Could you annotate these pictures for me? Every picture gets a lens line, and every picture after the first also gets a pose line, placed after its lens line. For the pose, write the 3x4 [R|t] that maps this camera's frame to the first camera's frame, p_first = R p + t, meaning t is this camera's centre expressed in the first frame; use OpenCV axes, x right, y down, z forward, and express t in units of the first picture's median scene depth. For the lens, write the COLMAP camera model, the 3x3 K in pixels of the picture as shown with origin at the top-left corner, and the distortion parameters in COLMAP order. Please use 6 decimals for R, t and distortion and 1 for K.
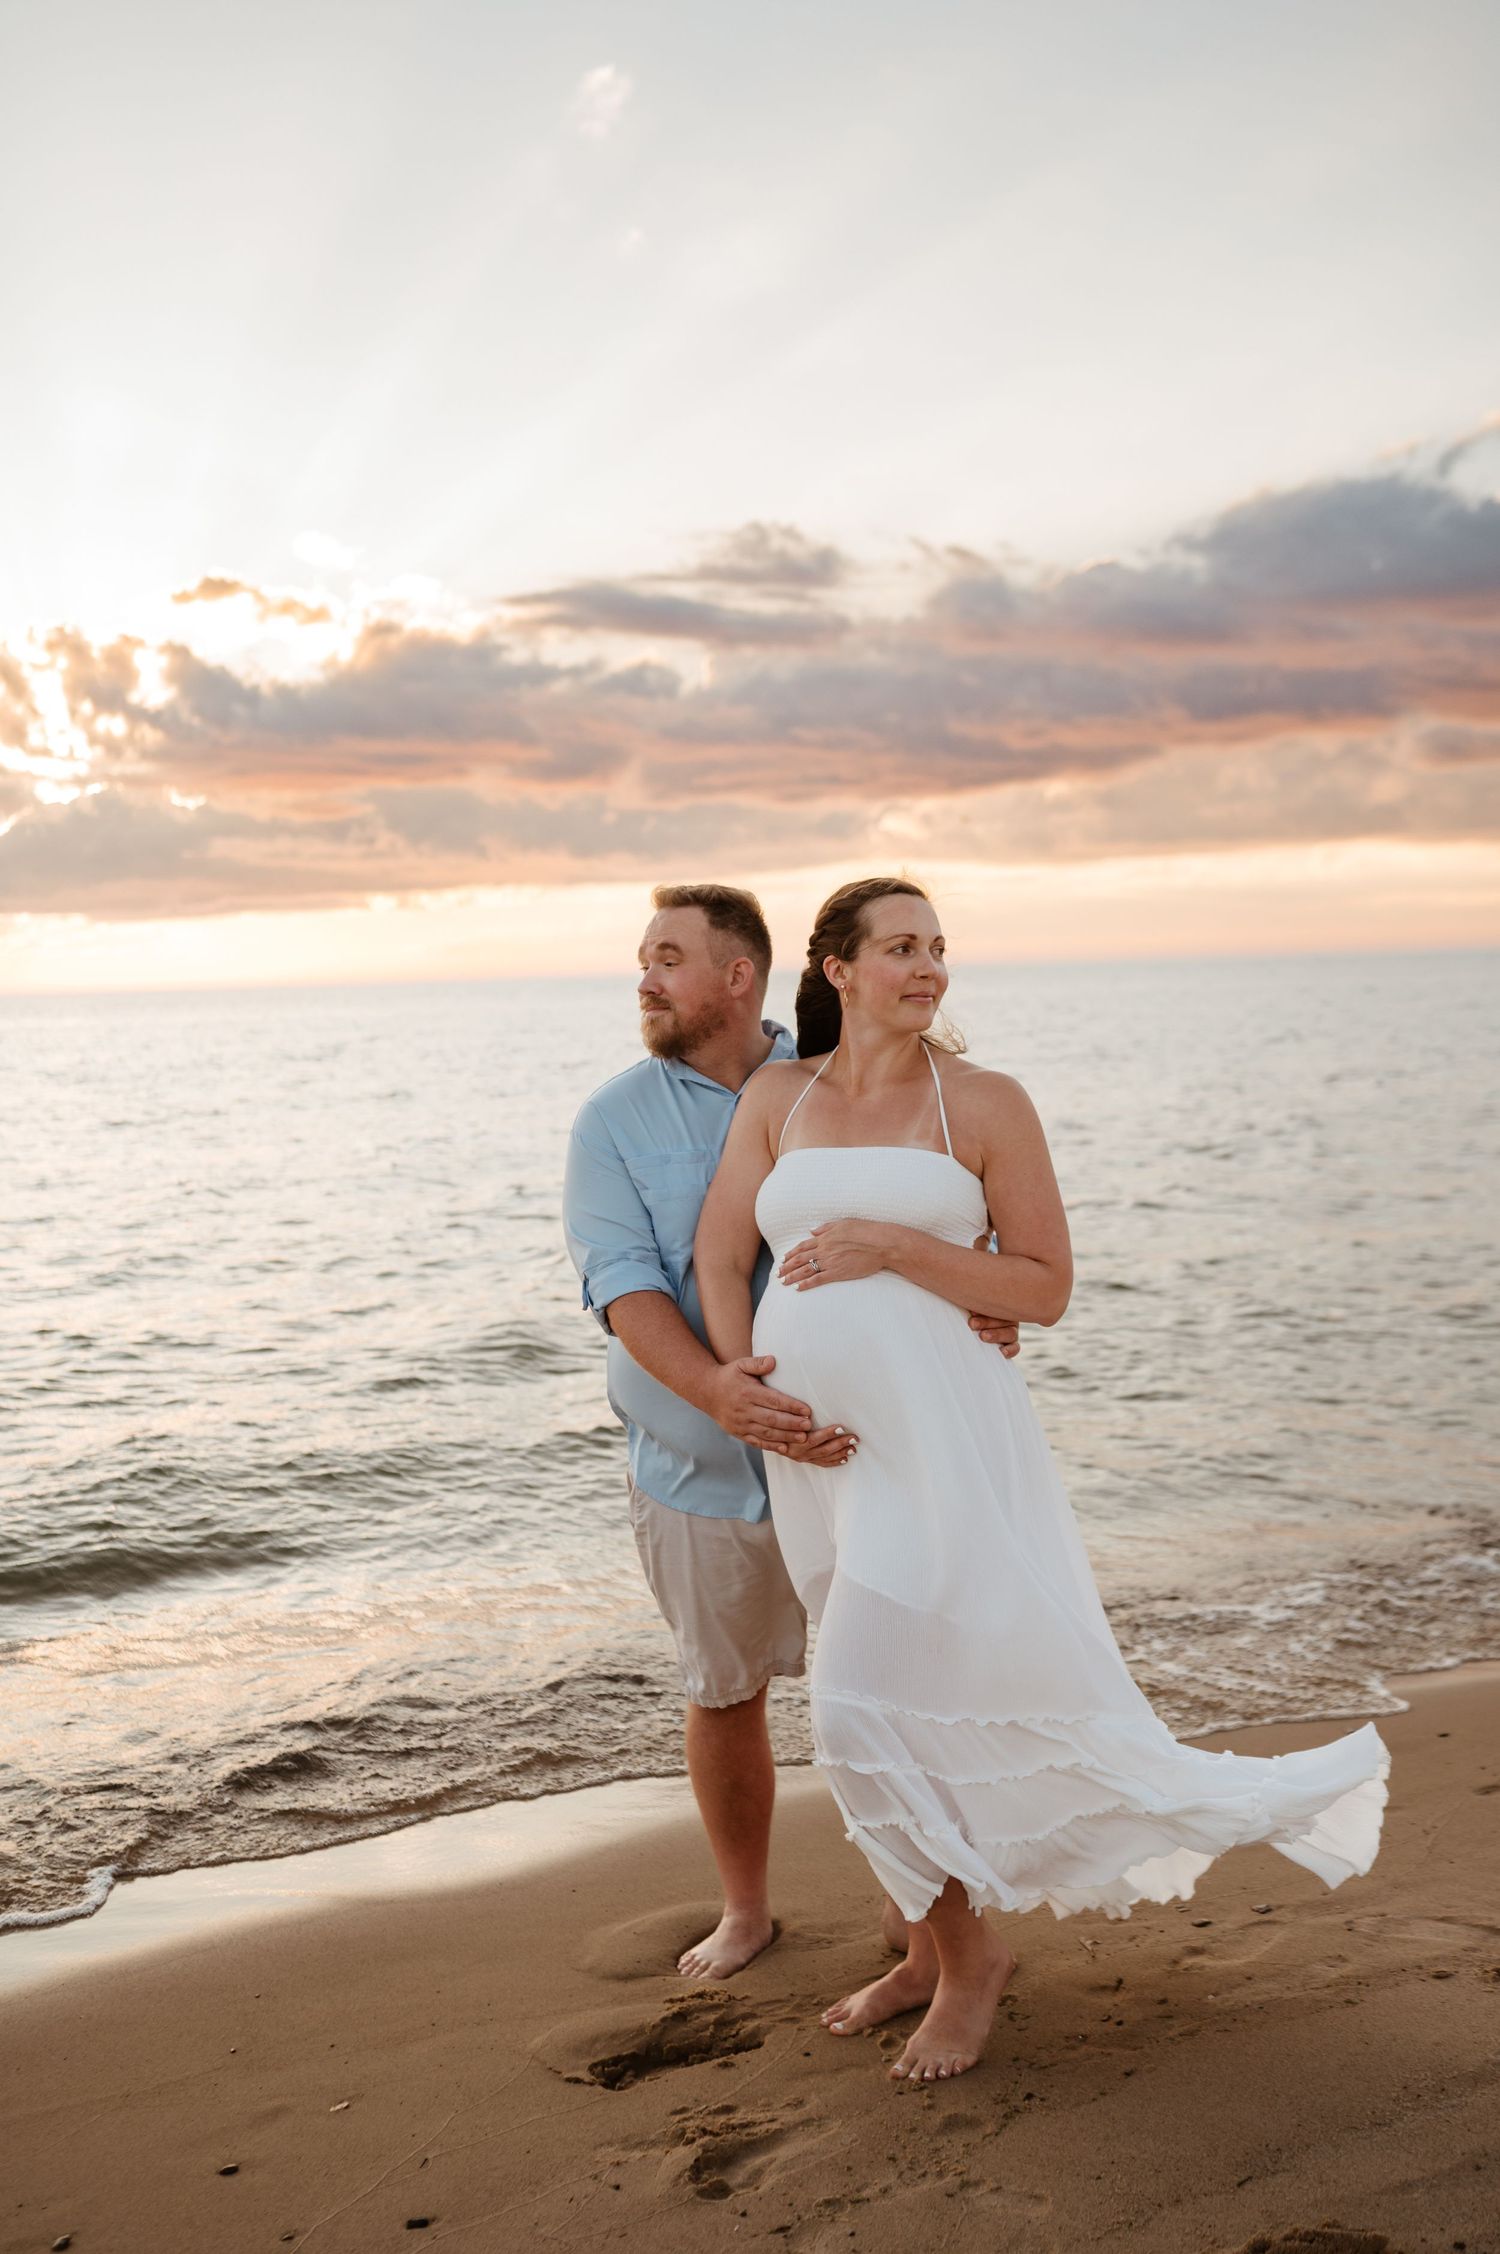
lens RADIAL K [[2238.4, 0, 766.6], [0, 2238.4, 1237.0], [0, 0, 1]] dist [-0.007575, 0.000000]
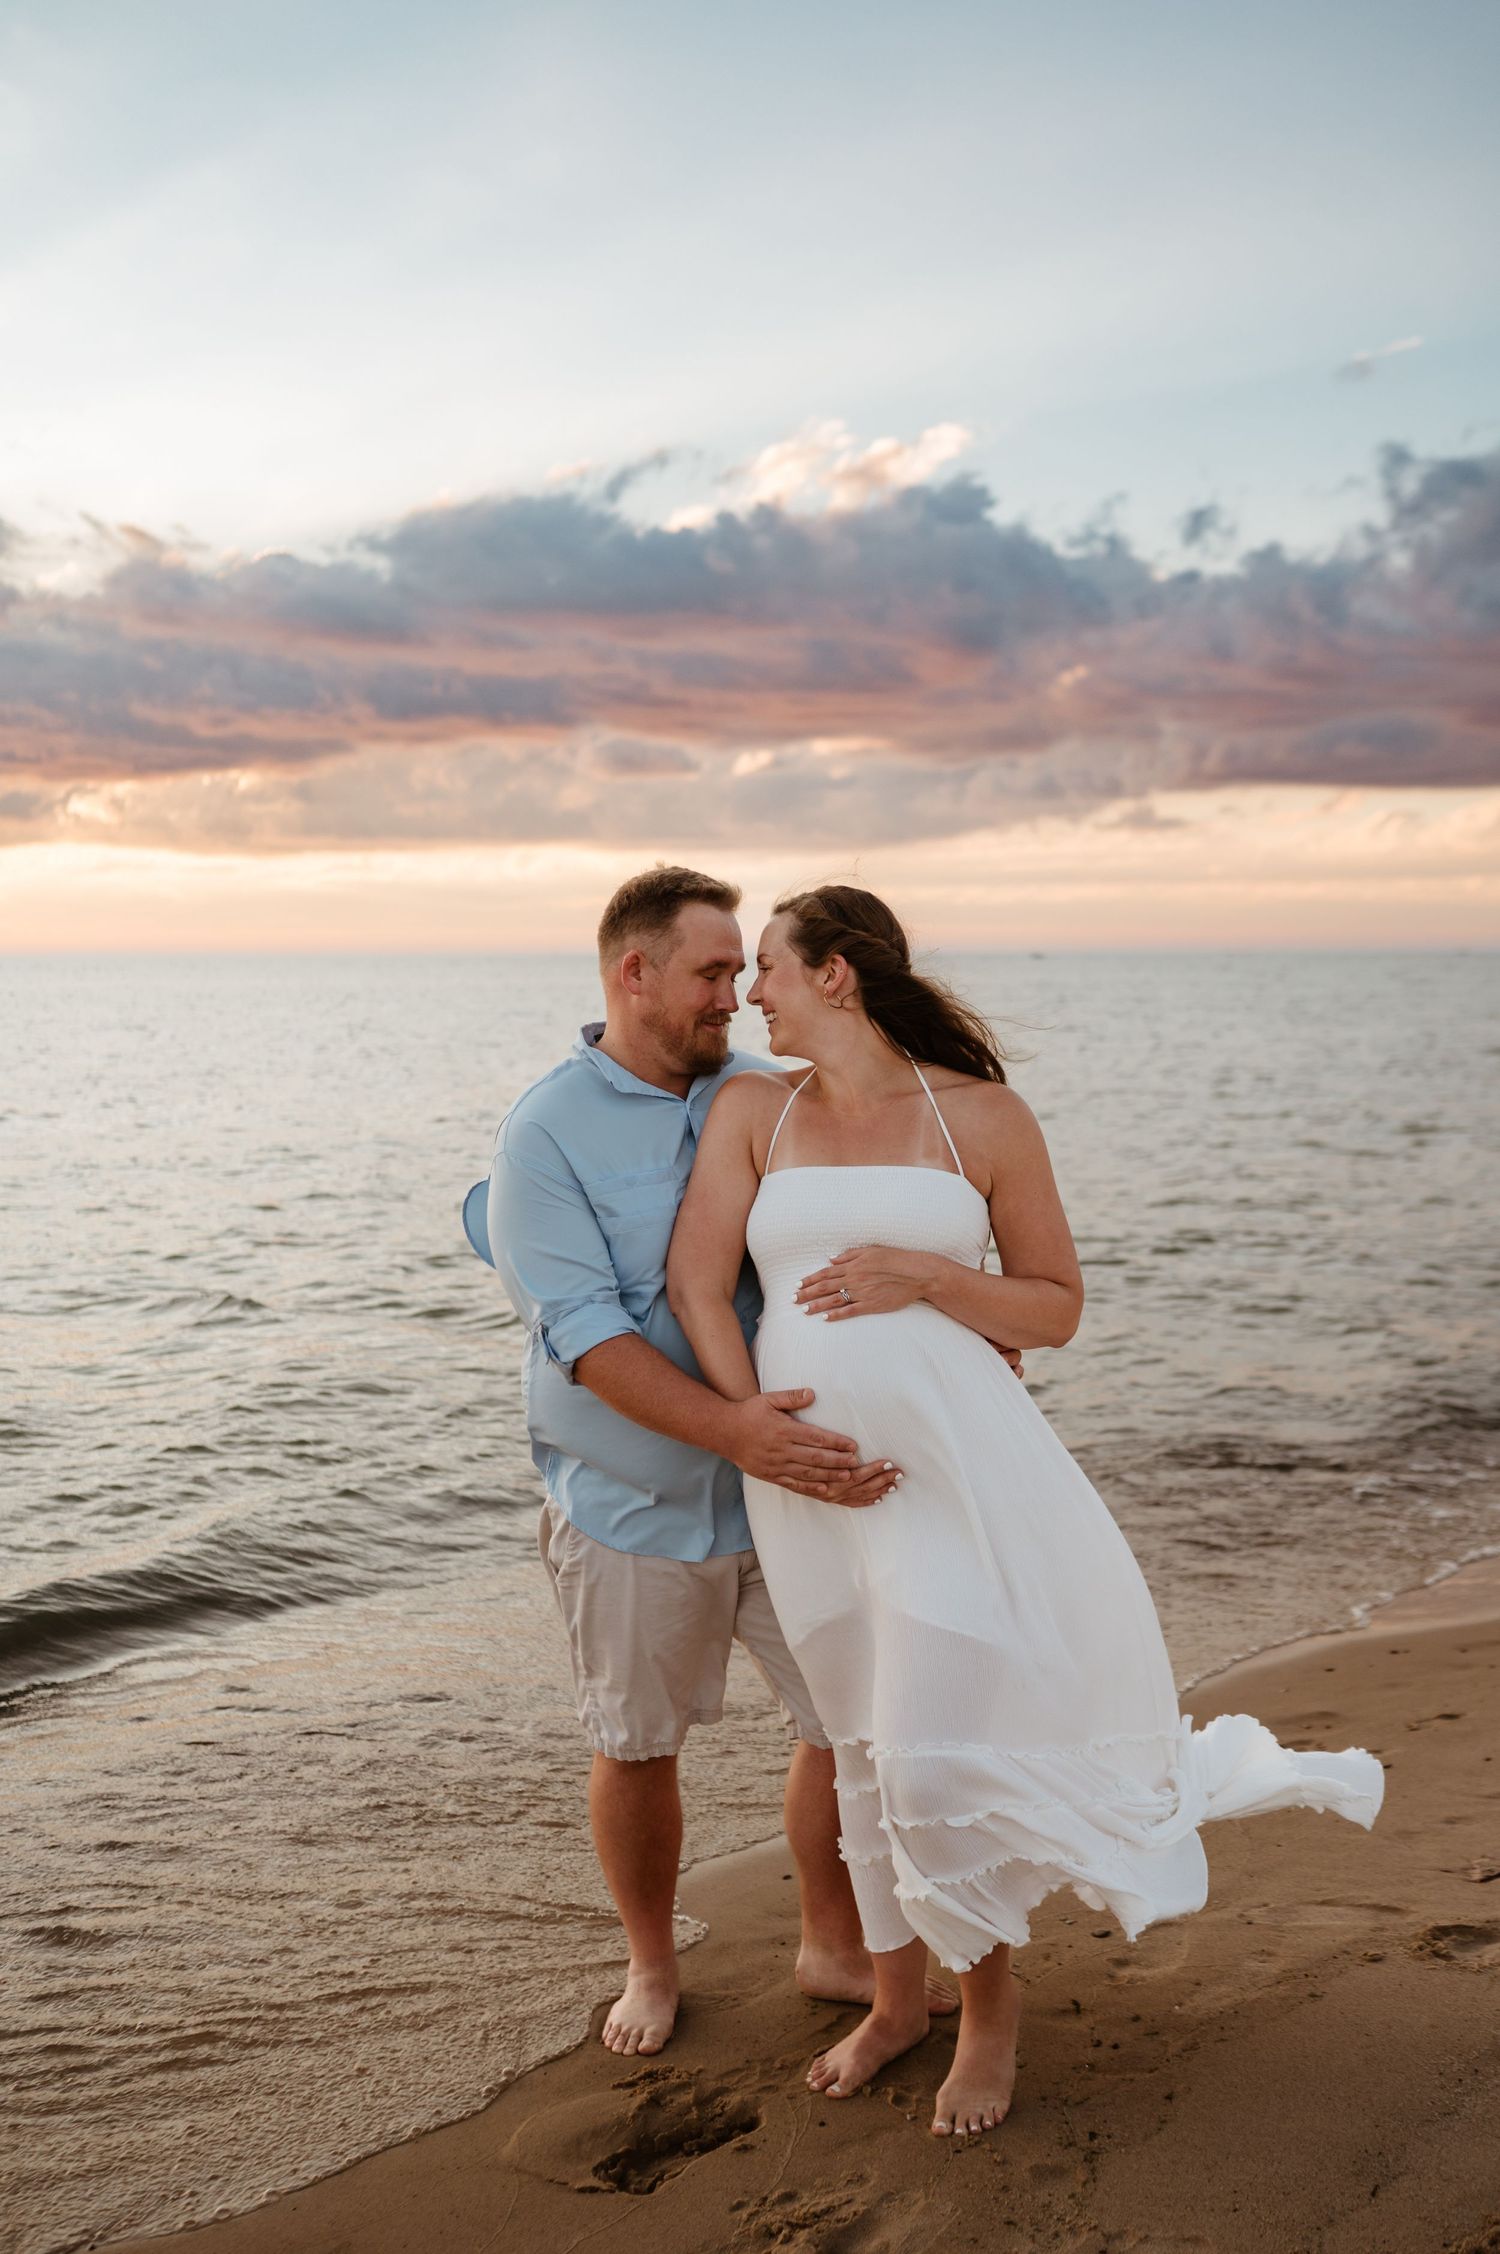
lens RADIAL K [[2238.4, 0, 722.3], [0, 2238.4, 1206.6], [0, 0, 1]] dist [-0.007575, 0.000000]
pose [[0.942675, -0.009783, 0.333568, -0.321229], [0.013386, 0.999874, -0.008505, -0.015112], [-0.333442, 0.012483, 0.942688, 0.111594]]
